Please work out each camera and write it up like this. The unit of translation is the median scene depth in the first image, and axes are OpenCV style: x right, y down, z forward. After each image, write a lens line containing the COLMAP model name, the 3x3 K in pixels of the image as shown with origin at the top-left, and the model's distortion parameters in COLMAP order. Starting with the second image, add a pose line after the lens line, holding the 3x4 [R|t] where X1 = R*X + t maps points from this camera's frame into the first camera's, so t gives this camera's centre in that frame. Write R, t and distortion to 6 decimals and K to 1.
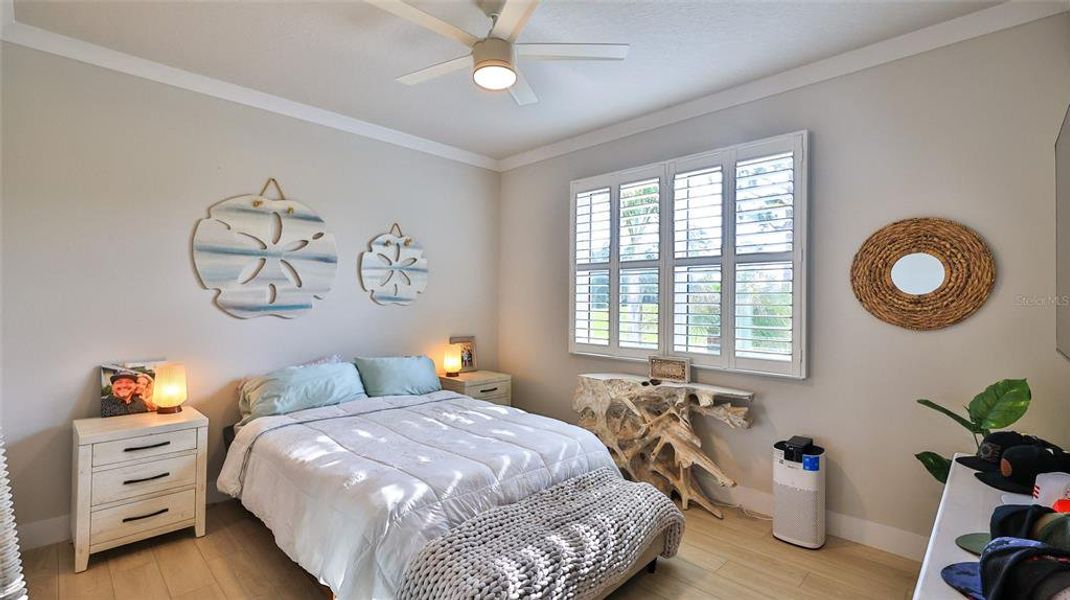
lens RADIAL K [[470.1, 0, 533.1], [0, 470.1, 295.5], [0, 0, 1]] dist [-0.001272, -0.000104]
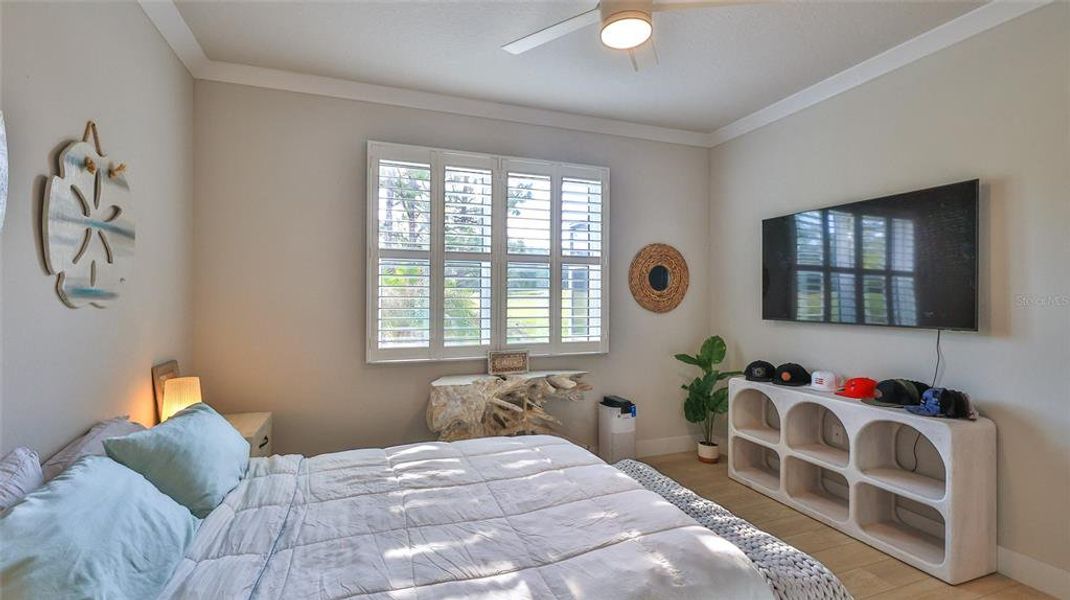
lens RADIAL K [[470.1, 0, 531.2], [0, 470.1, 298.7], [0, 0, 1]] dist [-0.001272, -0.000104]
pose [[0.424677, -0.011372, 0.905274, -0.659135], [-0.008625, 0.999825, 0.016606, 0.000985], [-0.905304, -0.014860, 0.424504, 0.564260]]
